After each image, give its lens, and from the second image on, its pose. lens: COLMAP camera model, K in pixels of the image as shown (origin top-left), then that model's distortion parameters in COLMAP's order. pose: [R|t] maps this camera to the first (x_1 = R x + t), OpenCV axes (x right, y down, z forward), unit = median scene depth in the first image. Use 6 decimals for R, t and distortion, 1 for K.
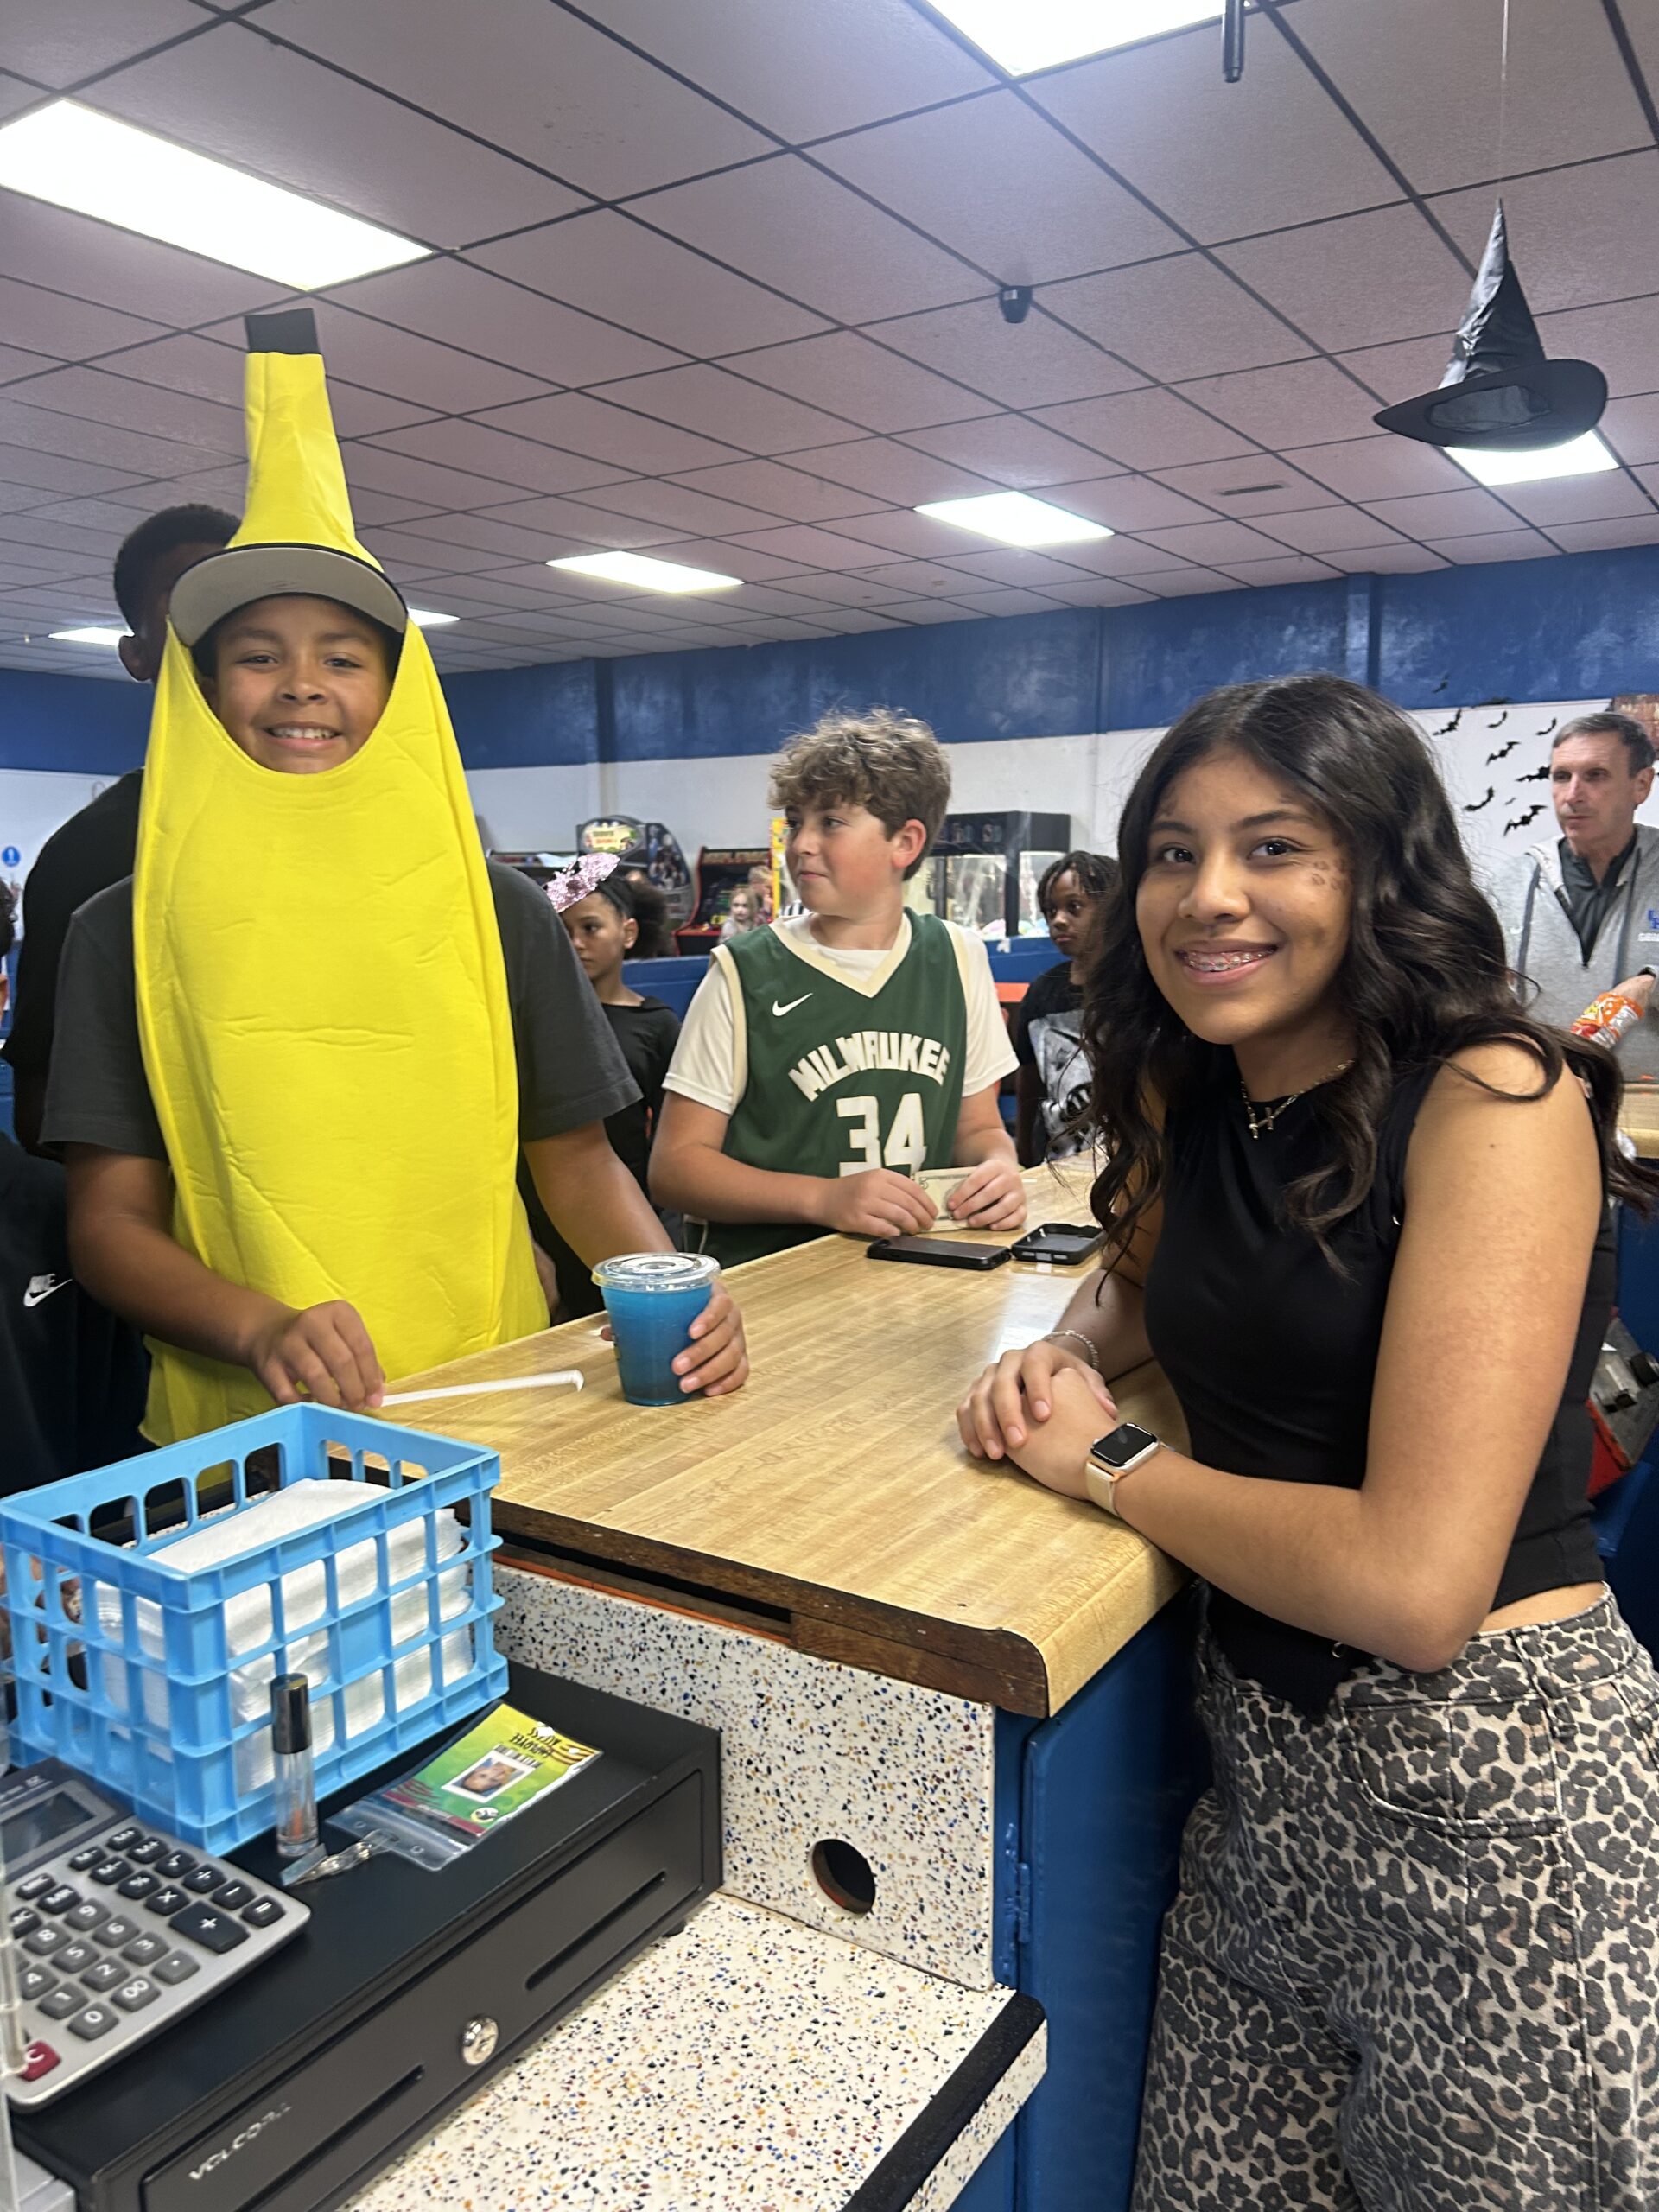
lens RADIAL K [[1728.1, 0, 817.6], [0, 1728.1, 1129.8], [0, 0, 1]] dist [0.033798, -0.000498]
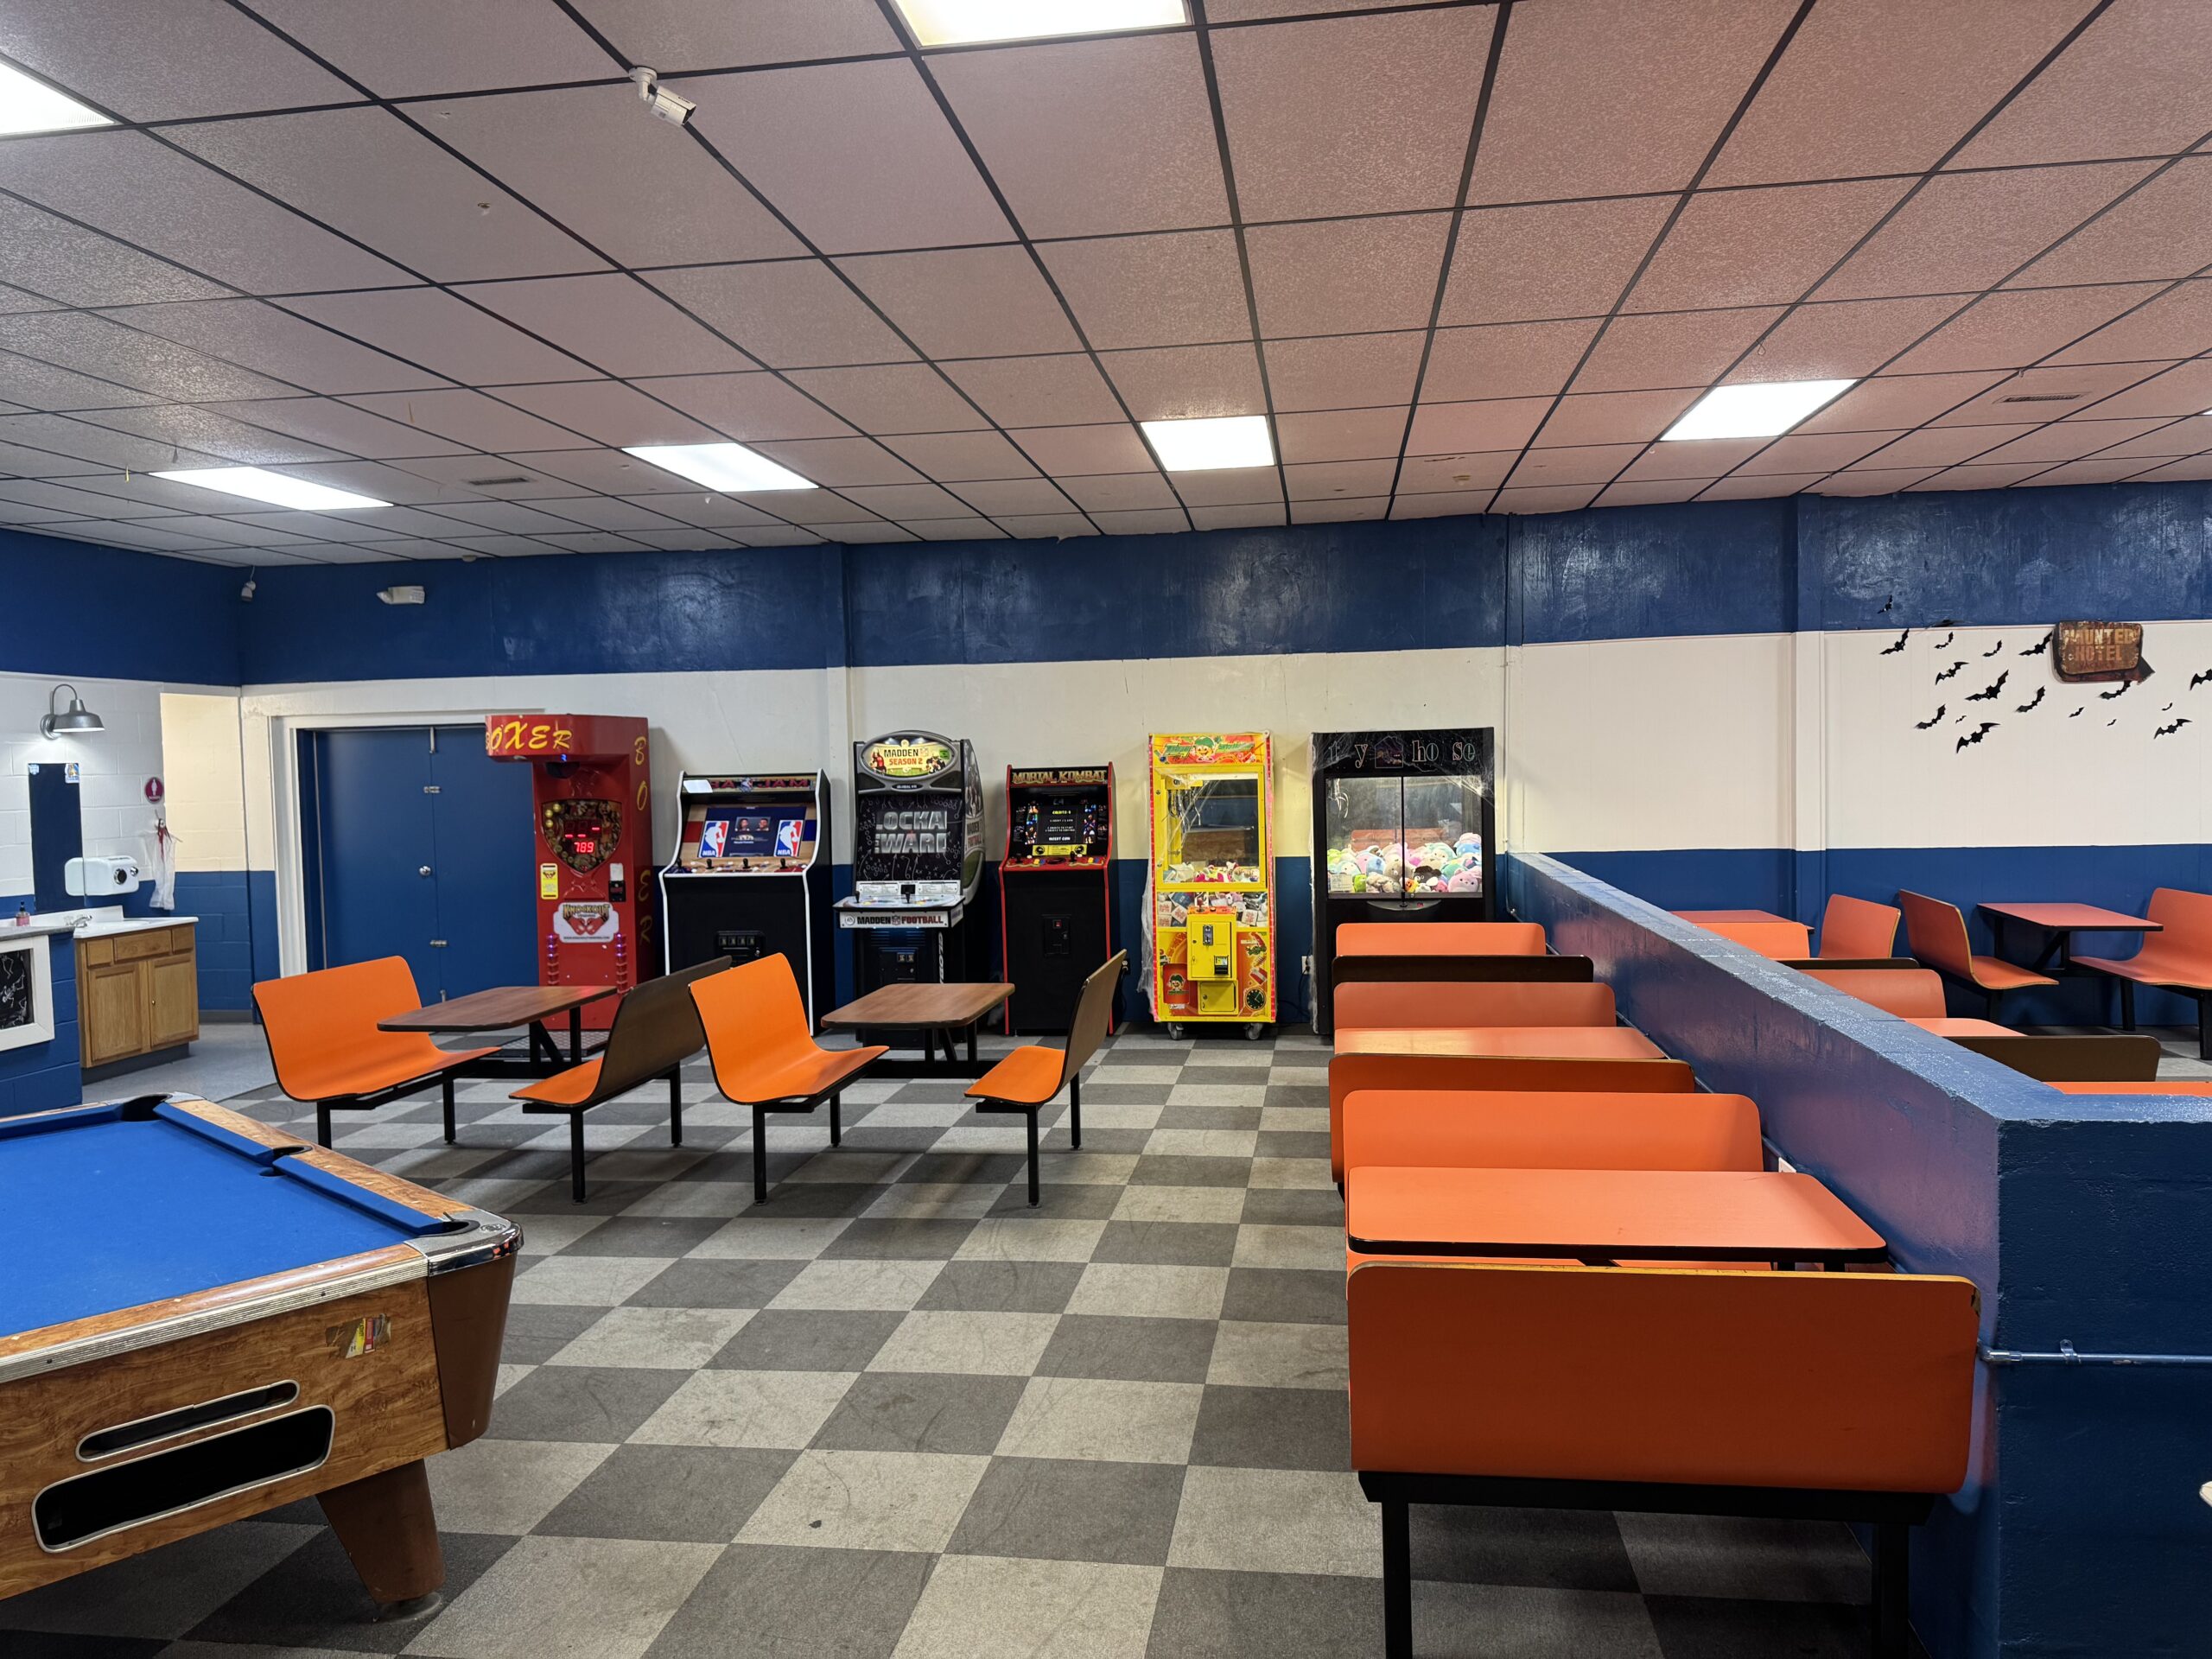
lens RADIAL K [[1564.0, 0, 1116.3], [0, 1564.0, 827.2], [0, 0, 1]] dist [0.032238, -0.037402]
pose [[0.898986, -0.021972, 0.437426, -0.444149], [0.077293, 0.991025, -0.109070, -0.063173], [-0.431103, 0.131862, 0.892616, 0.393880]]
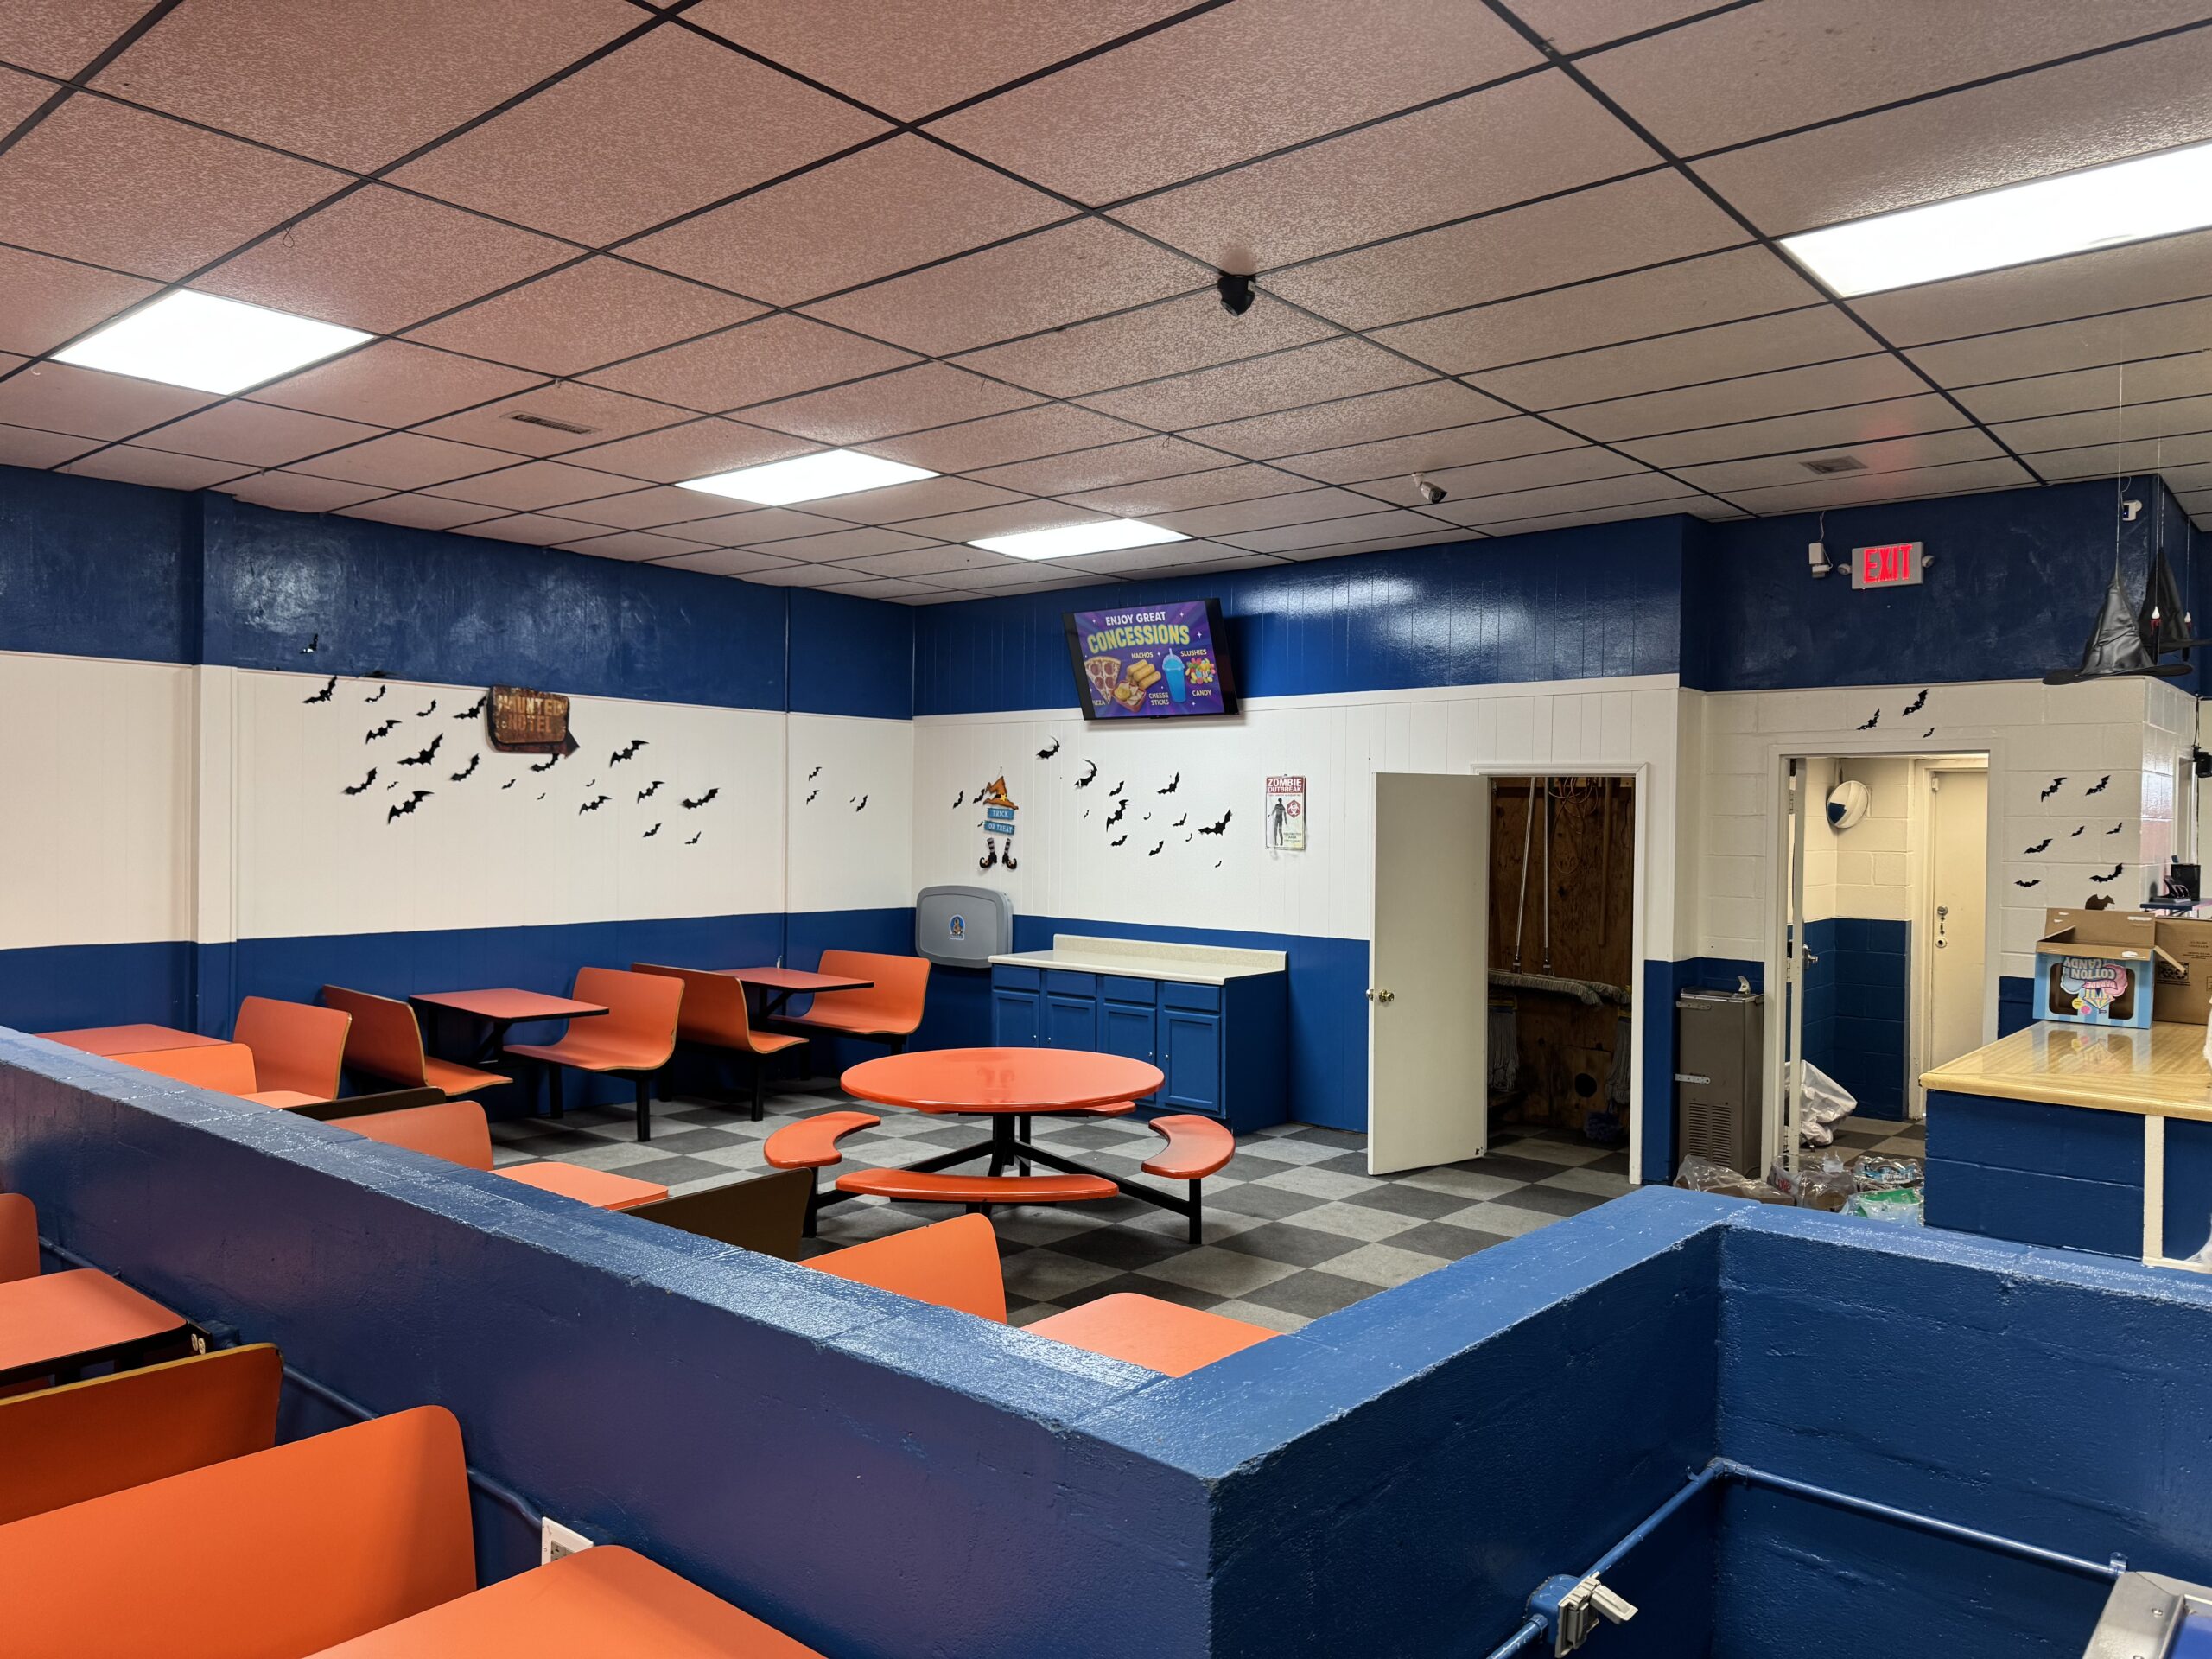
lens RADIAL K [[1564.0, 0, 1119.7], [0, 1564.0, 837.8], [0, 0, 1]] dist [0.032238, -0.037402]
pose [[0.109973, 0.006260, 0.993915, -0.355577], [0.145085, 0.989168, -0.022284, -0.089229], [-0.983288, 0.146653, 0.107874, 0.543860]]
